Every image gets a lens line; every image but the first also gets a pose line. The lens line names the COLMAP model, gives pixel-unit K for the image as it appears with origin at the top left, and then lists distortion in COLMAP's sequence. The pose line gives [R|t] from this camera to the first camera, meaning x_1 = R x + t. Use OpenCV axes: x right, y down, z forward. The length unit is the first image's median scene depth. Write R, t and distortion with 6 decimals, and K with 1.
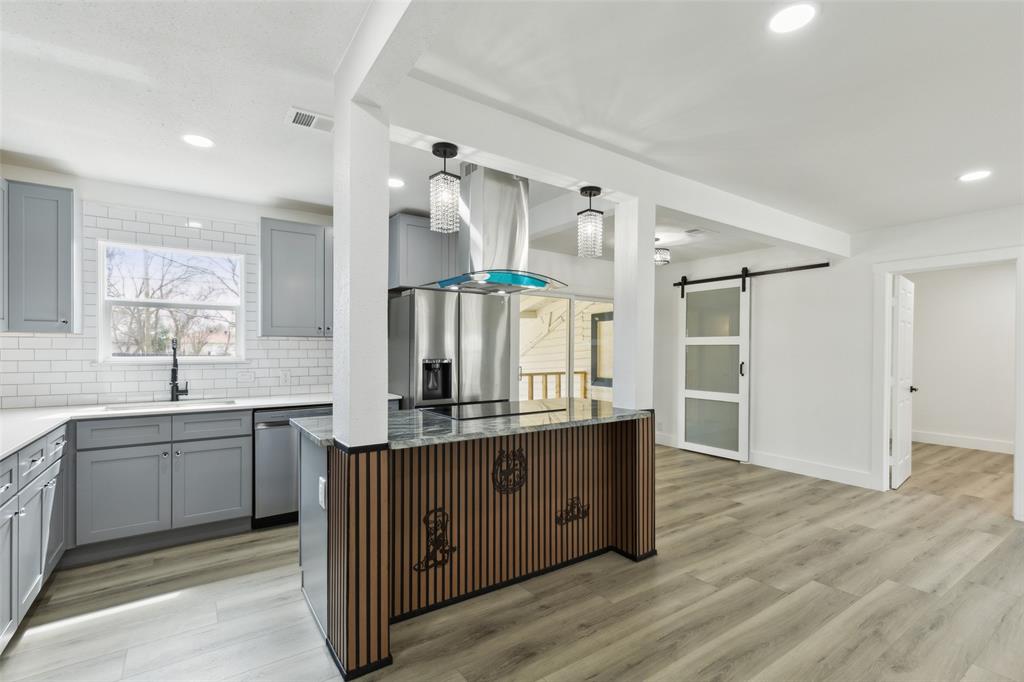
lens RADIAL K [[468.0, 0, 509.4], [0, 468.0, 350.0], [0, 0, 1]] dist [0.009504, -0.000393]
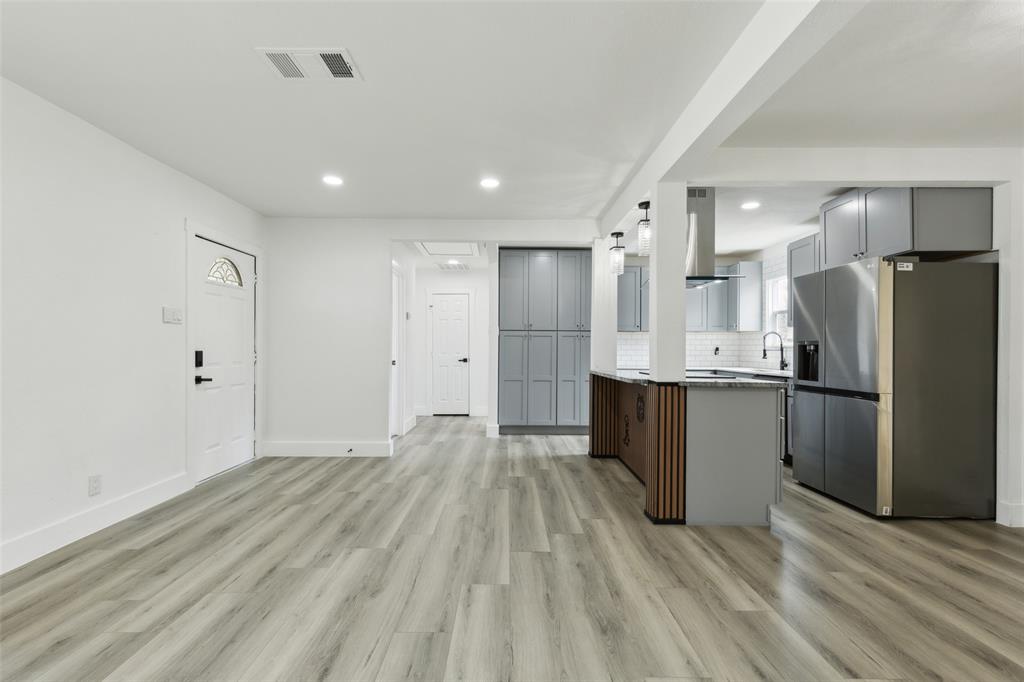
lens RADIAL K [[466.5, 0, 510.8], [0, 466.5, 346.8], [0, 0, 1]] dist [0.008227, -0.000439]
pose [[-0.557716, -0.013479, -0.829922, 1.403756], [-0.011894, 0.999895, -0.008247, 0.063790], [0.829947, 0.005271, -0.557818, 1.370625]]
